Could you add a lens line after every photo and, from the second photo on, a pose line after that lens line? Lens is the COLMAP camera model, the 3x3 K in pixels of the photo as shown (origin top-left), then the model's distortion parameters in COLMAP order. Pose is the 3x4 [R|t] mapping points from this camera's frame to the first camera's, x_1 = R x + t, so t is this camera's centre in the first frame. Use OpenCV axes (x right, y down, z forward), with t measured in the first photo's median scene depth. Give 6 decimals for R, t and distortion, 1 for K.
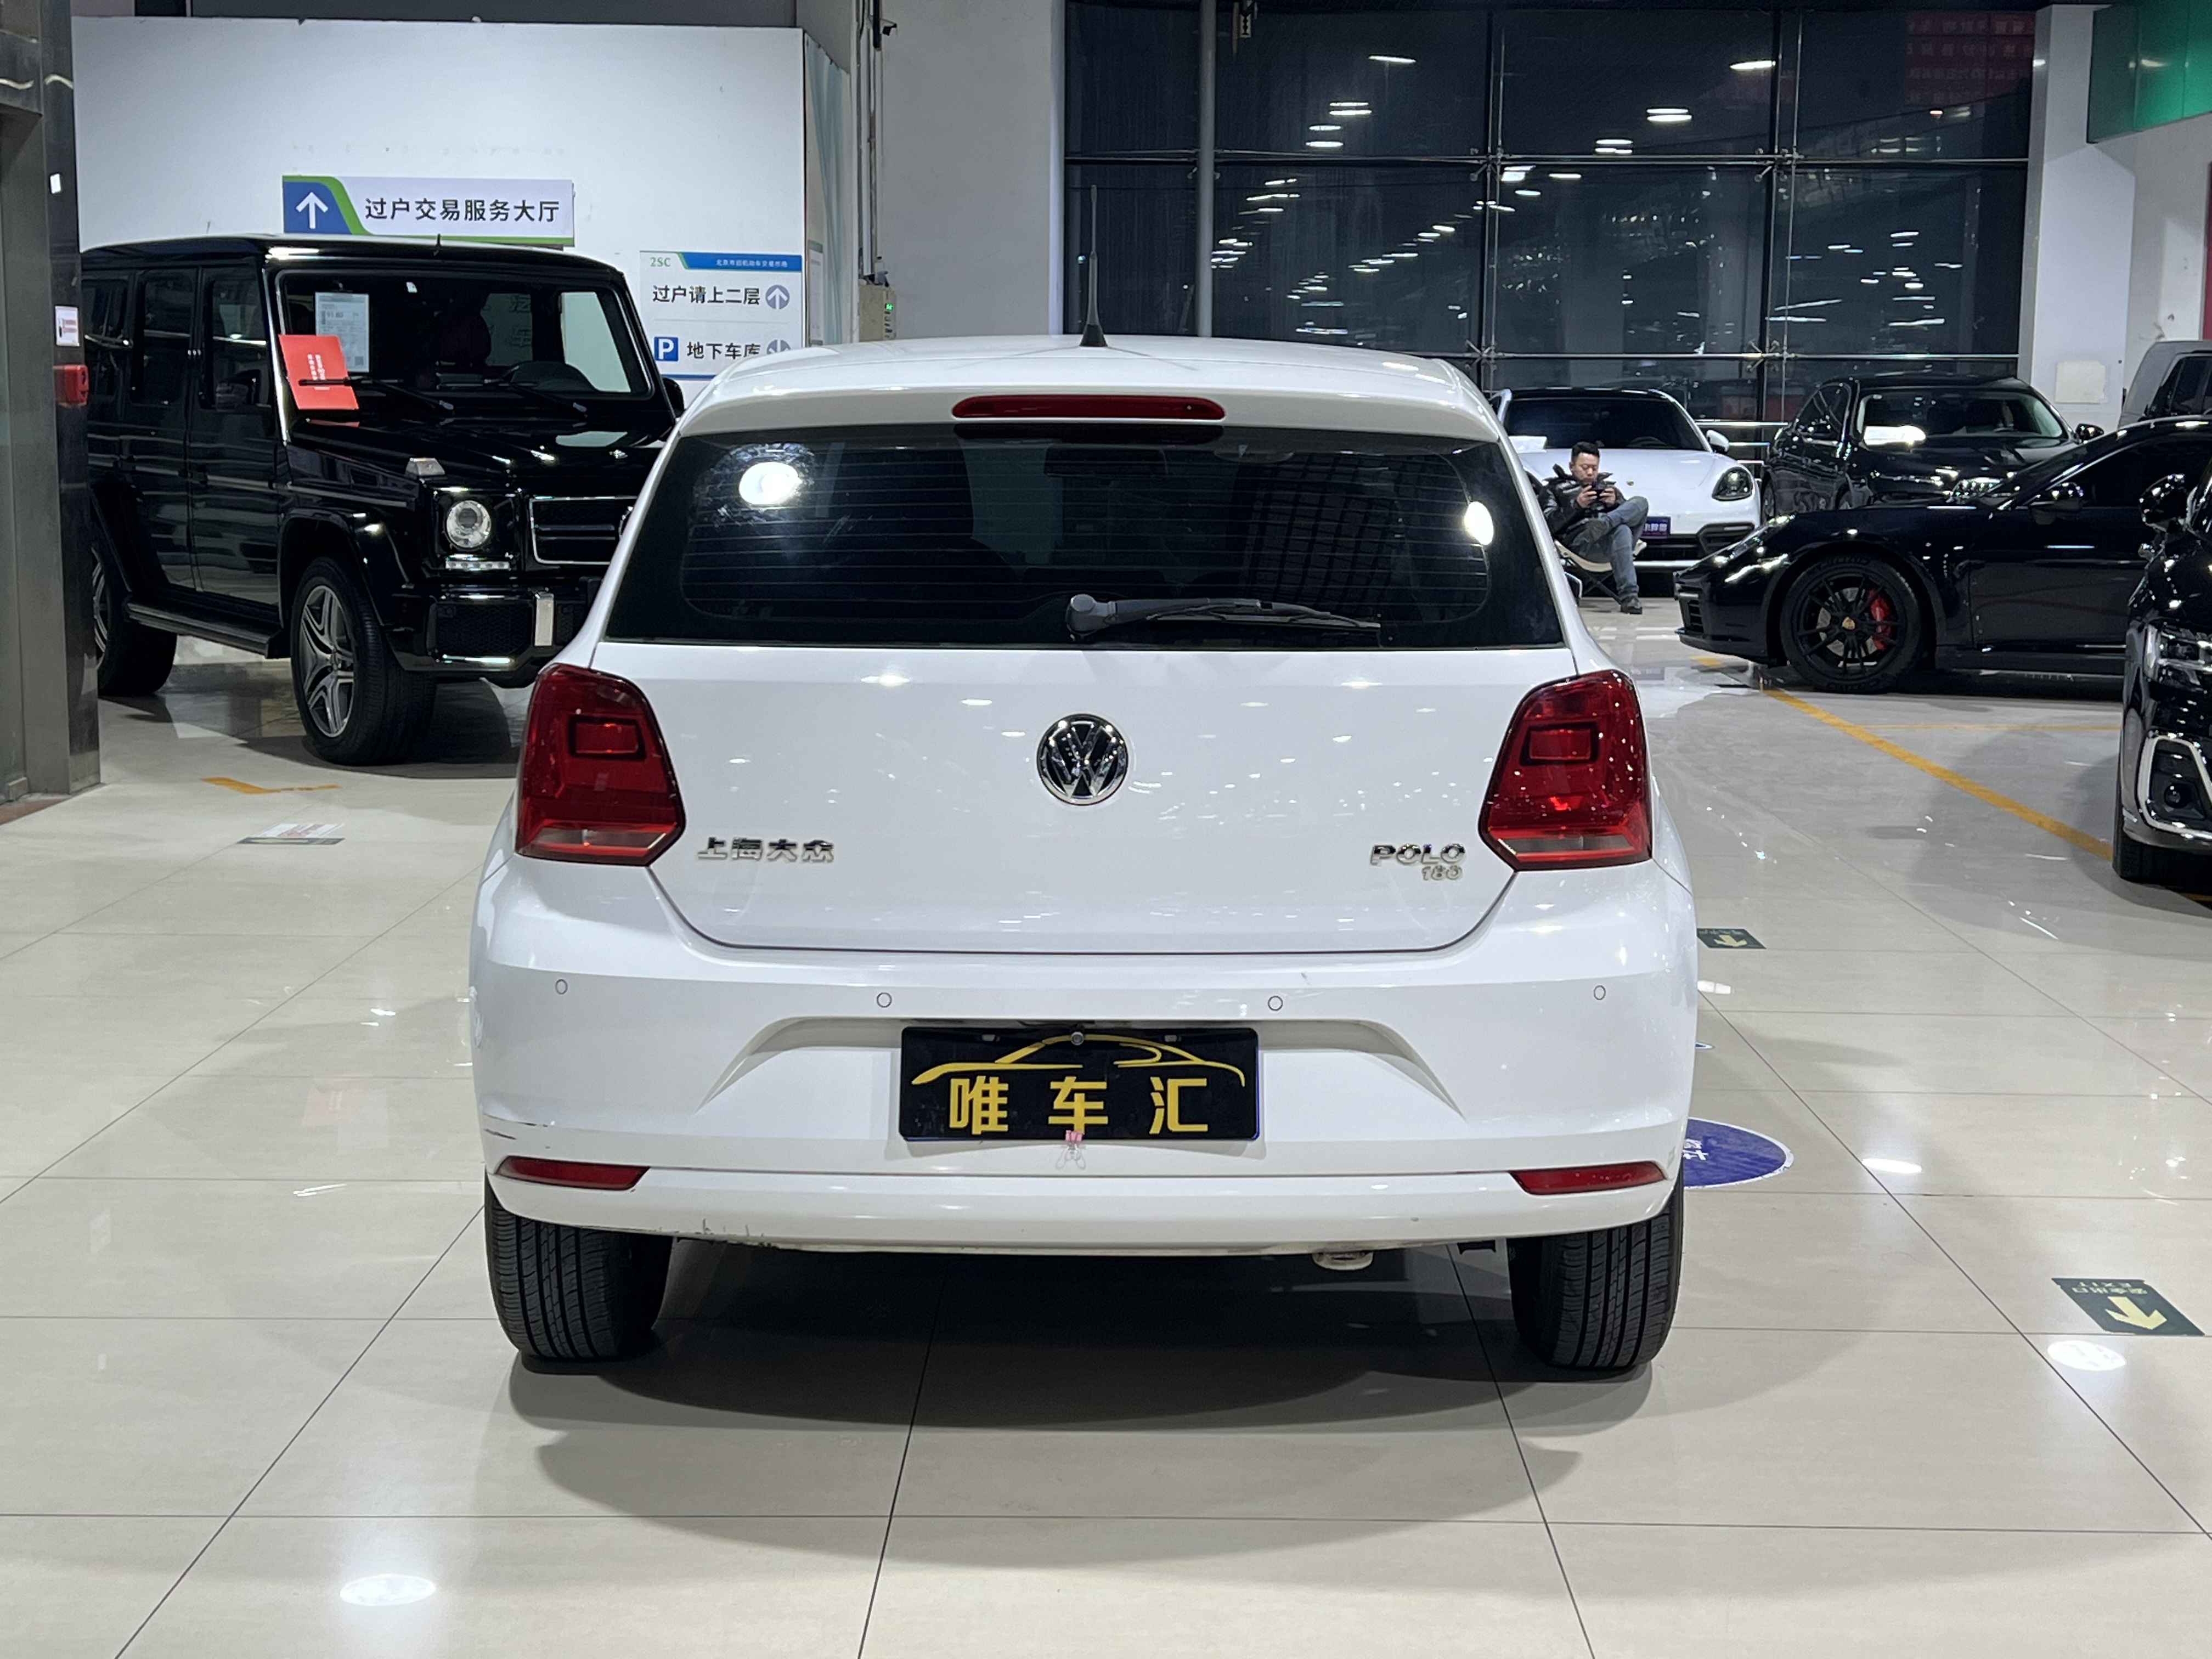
lens RADIAL K [[3091.2, 0, 1114.0], [0, 3091.2, 809.9], [0, 0, 1]] dist [0.225537, -0.690264]
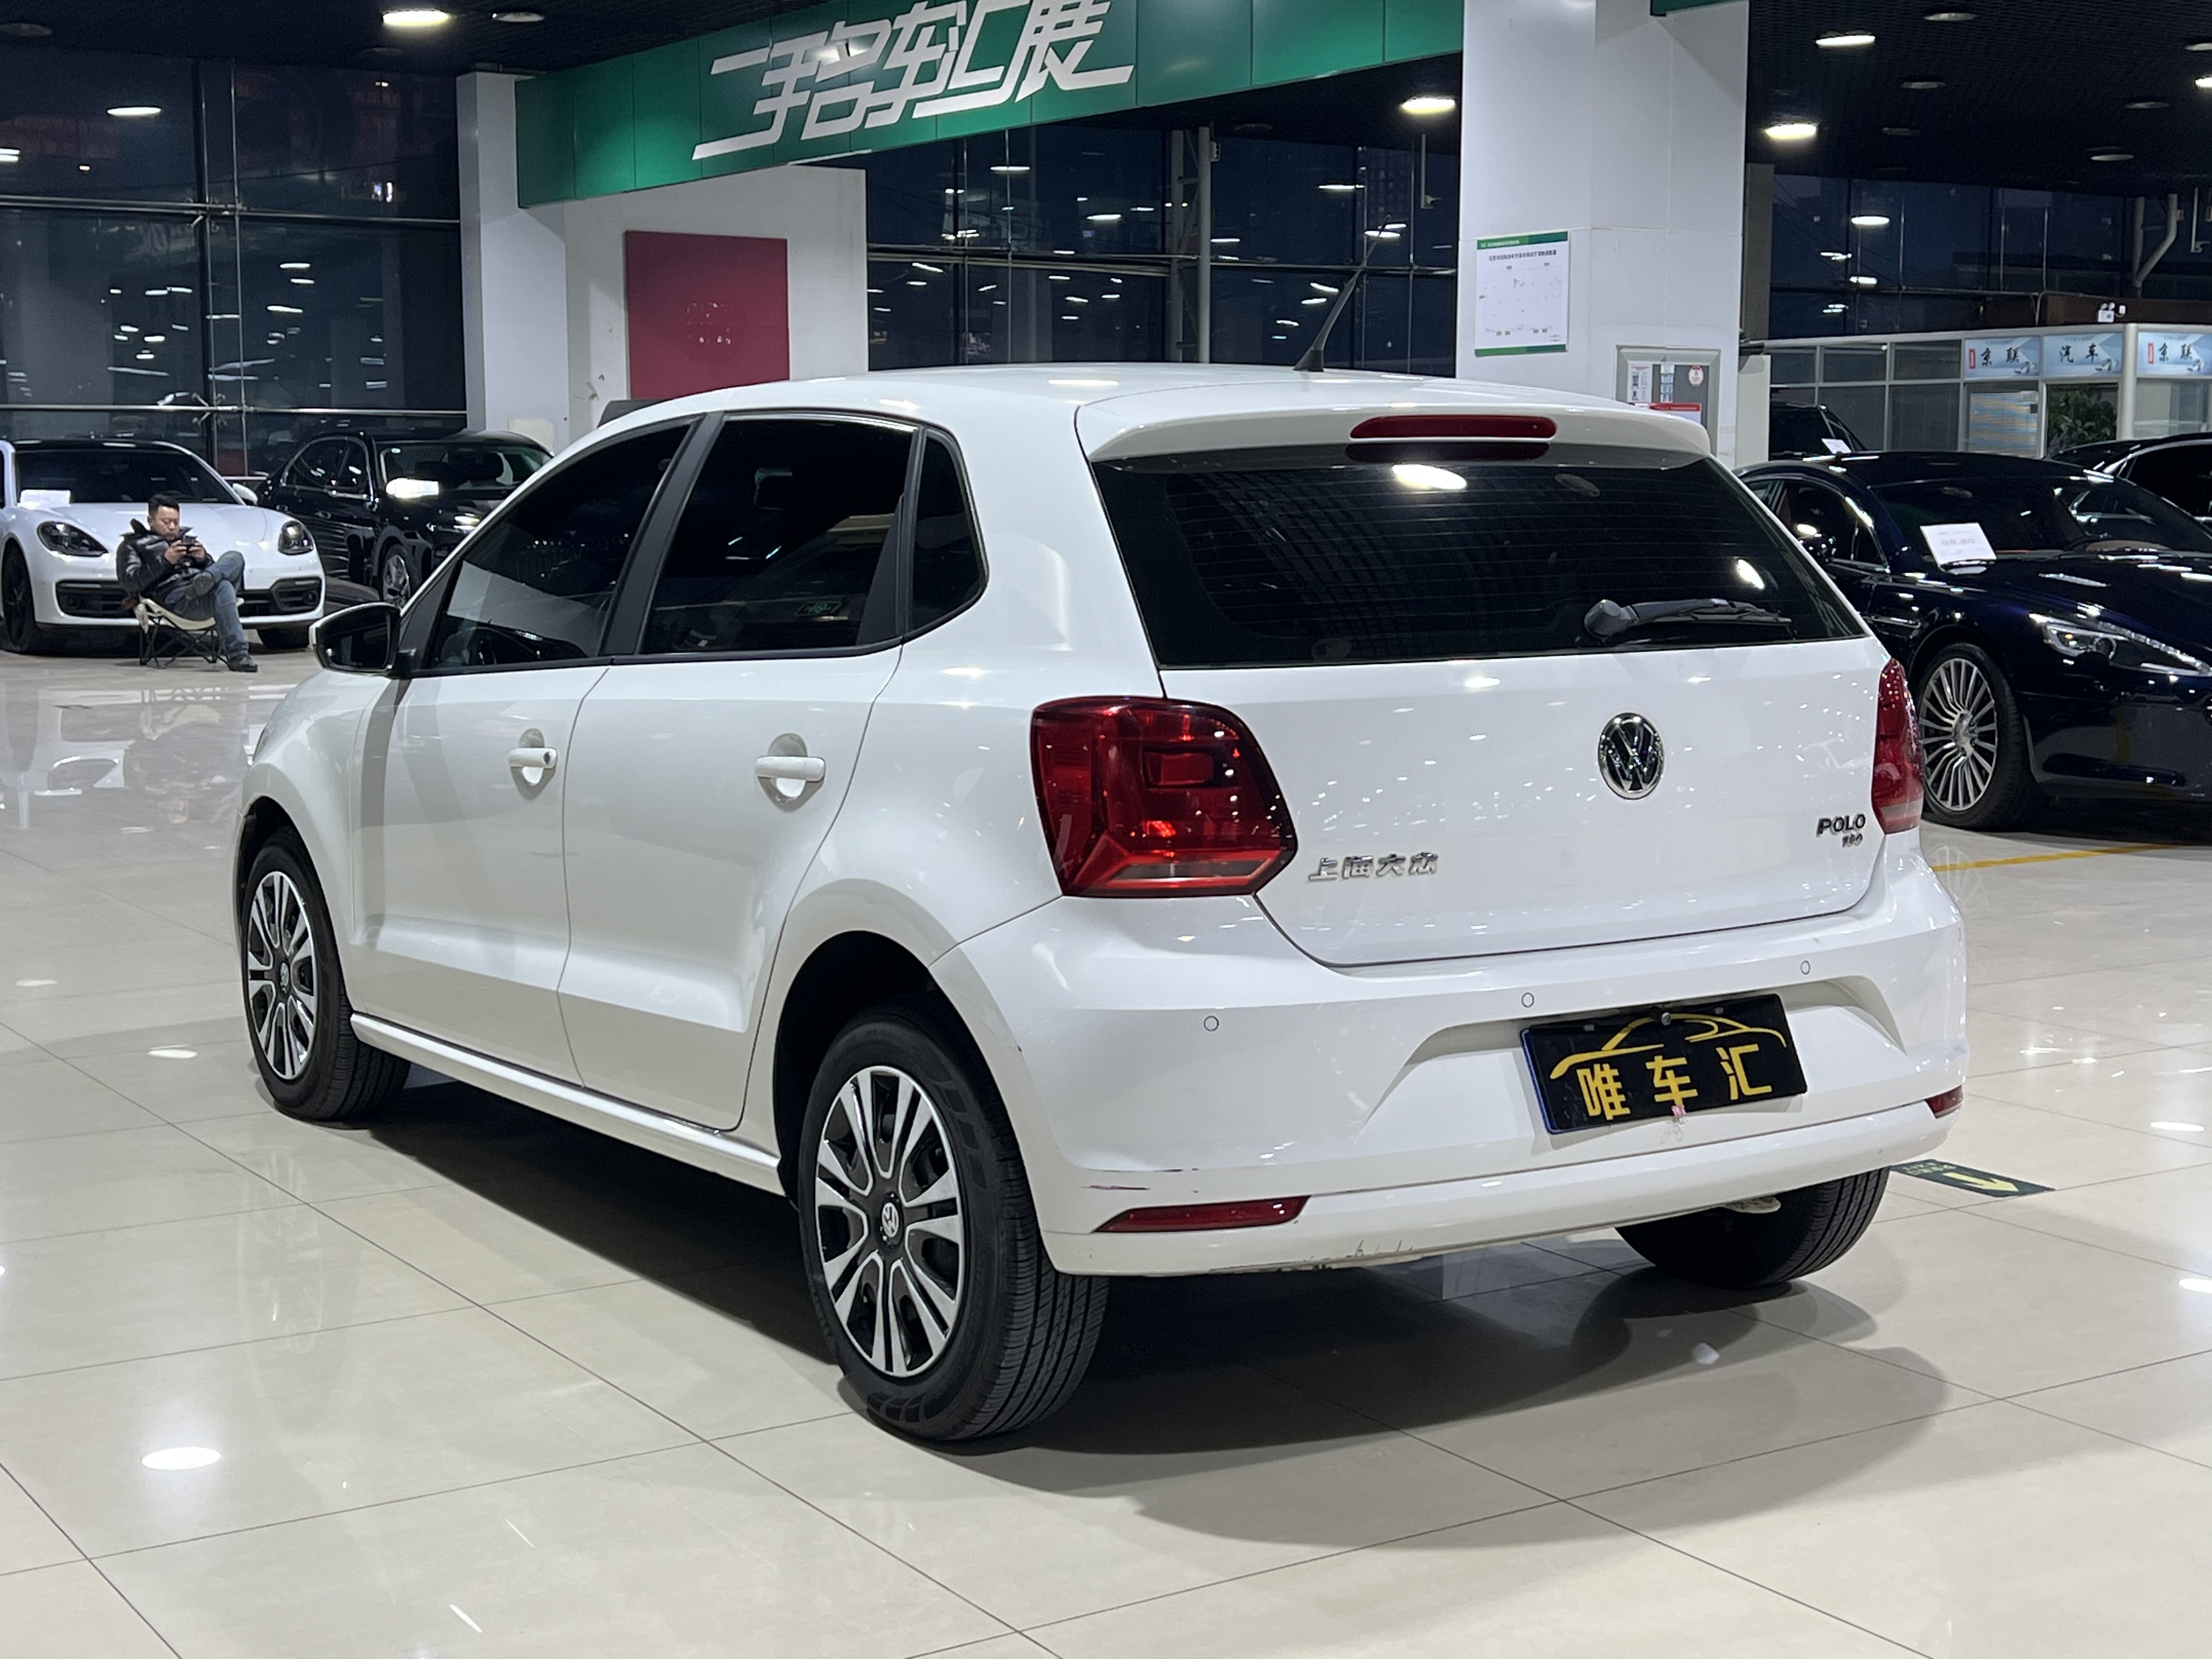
lens RADIAL K [[3105.7, 0, 1106.0], [0, 3105.7, 829.5], [0, 0, 1]] dist [0.271208, -1.081150]
pose [[0.833613, -0.071730, 0.547671, -0.267705], [0.079244, 0.996806, 0.009936, -0.005782], [-0.546635, 0.035117, 0.836635, 0.074460]]
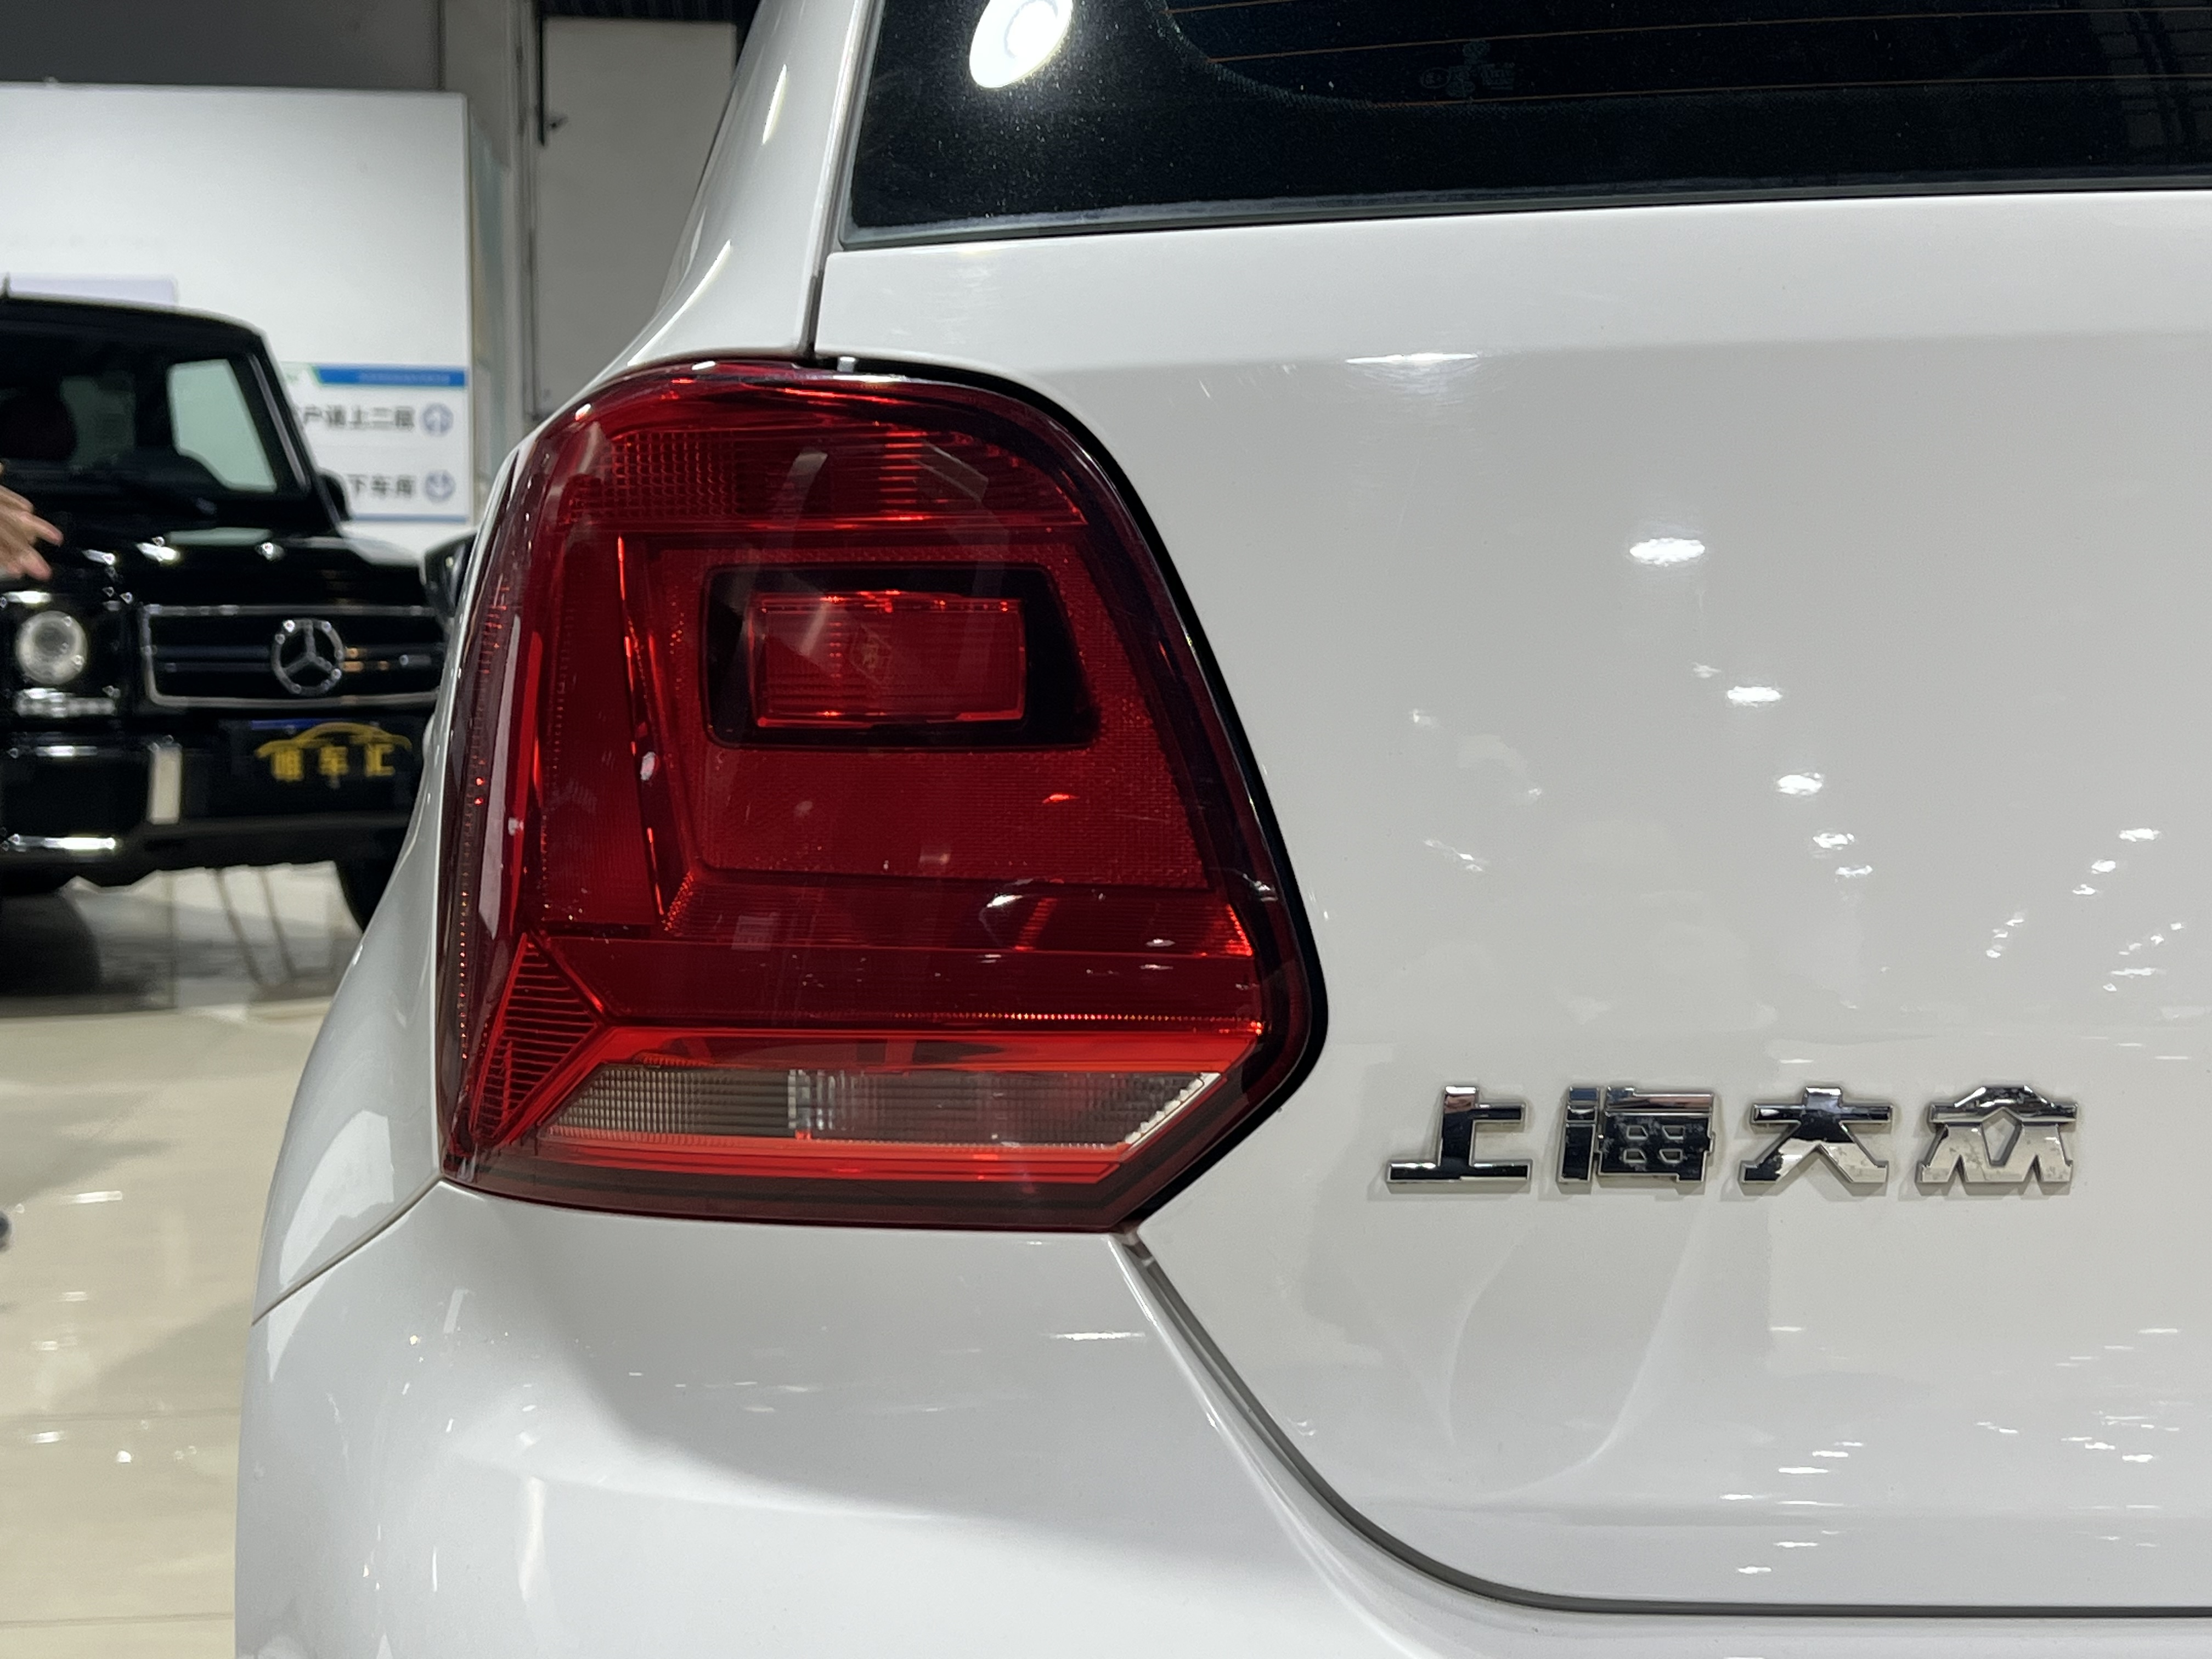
lens RADIAL K [[3168.4, 0, 1108.2], [0, 3168.4, 777.0], [0, 0, 1]] dist [0.029553, -0.014684]
pose [[0.991908, -0.020316, 0.125320, -0.065591], [0.031032, 0.995969, -0.084157, 0.001937], [-0.123105, 0.087365, 0.988541, 0.288481]]
